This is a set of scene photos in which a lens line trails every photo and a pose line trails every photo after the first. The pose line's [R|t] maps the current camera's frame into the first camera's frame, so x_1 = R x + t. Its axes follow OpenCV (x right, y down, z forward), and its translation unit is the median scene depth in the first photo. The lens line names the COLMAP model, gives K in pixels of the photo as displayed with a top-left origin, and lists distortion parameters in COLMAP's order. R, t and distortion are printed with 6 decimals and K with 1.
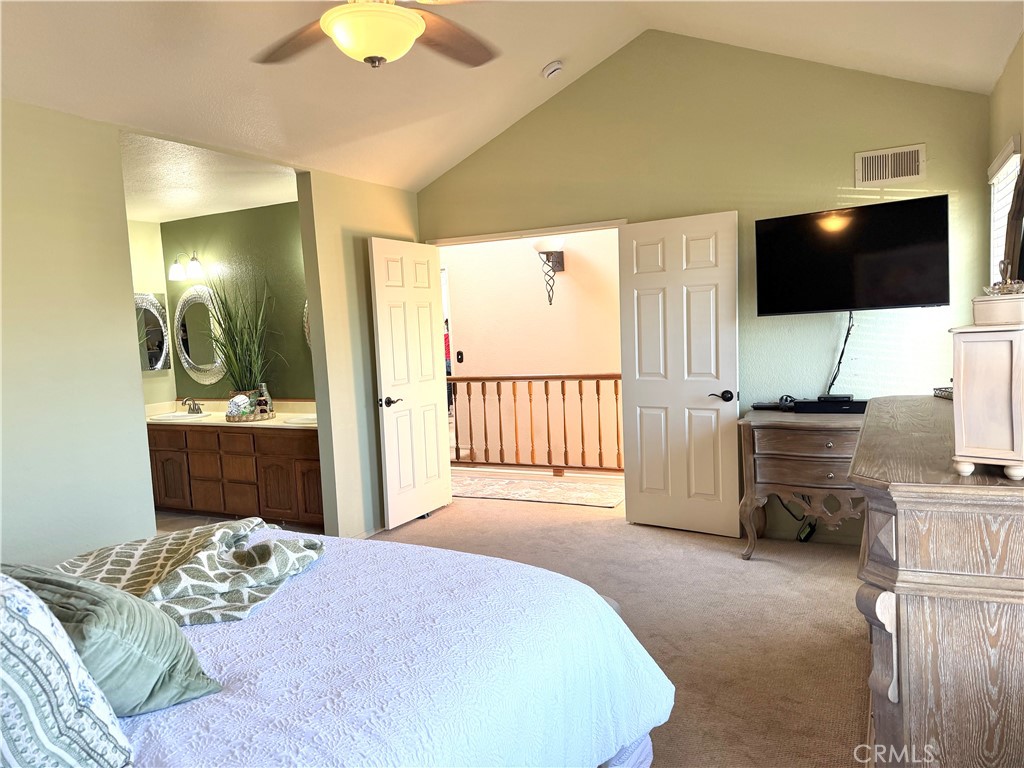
lens RADIAL K [[697.6, 0, 512.0], [0, 697.6, 384.0], [0, 0, 1]] dist [0.004882, -0.135647]
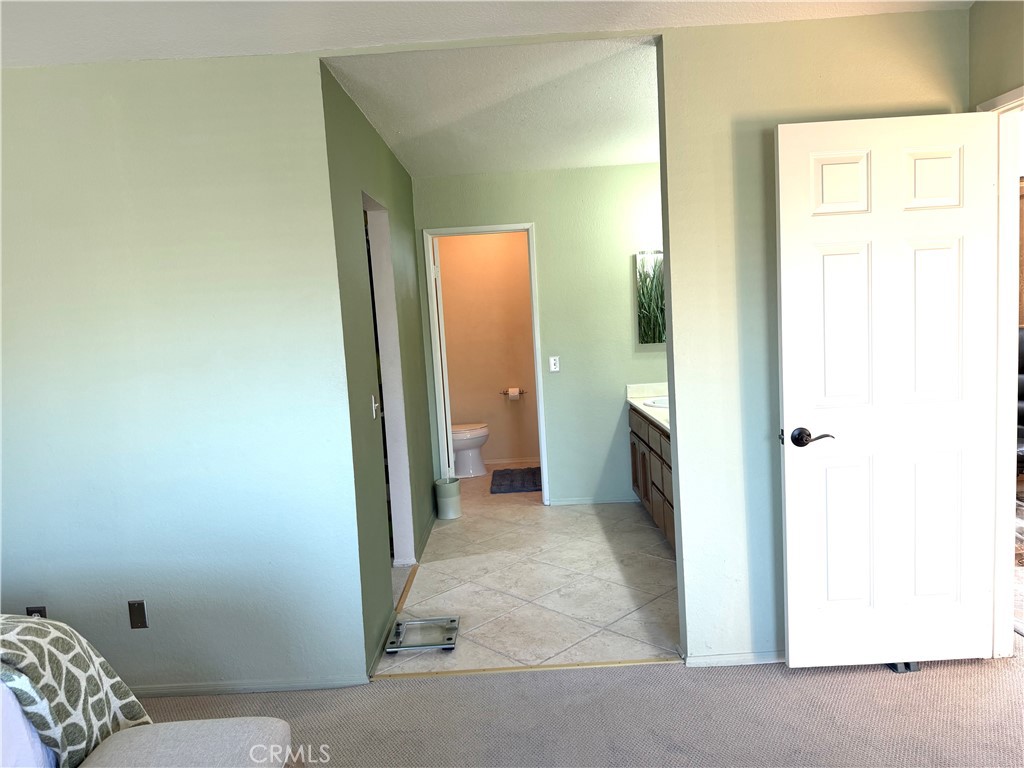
lens RADIAL K [[720.5, 0, 511.8], [0, 720.5, 359.3], [0, 0, 1]] dist [0.001311, -0.054859]
pose [[0.417061, 0.102944, -0.903030, 0.213971], [-0.039337, 0.994678, 0.095224, -0.075190], [0.908027, -0.004191, 0.418891, 0.566314]]
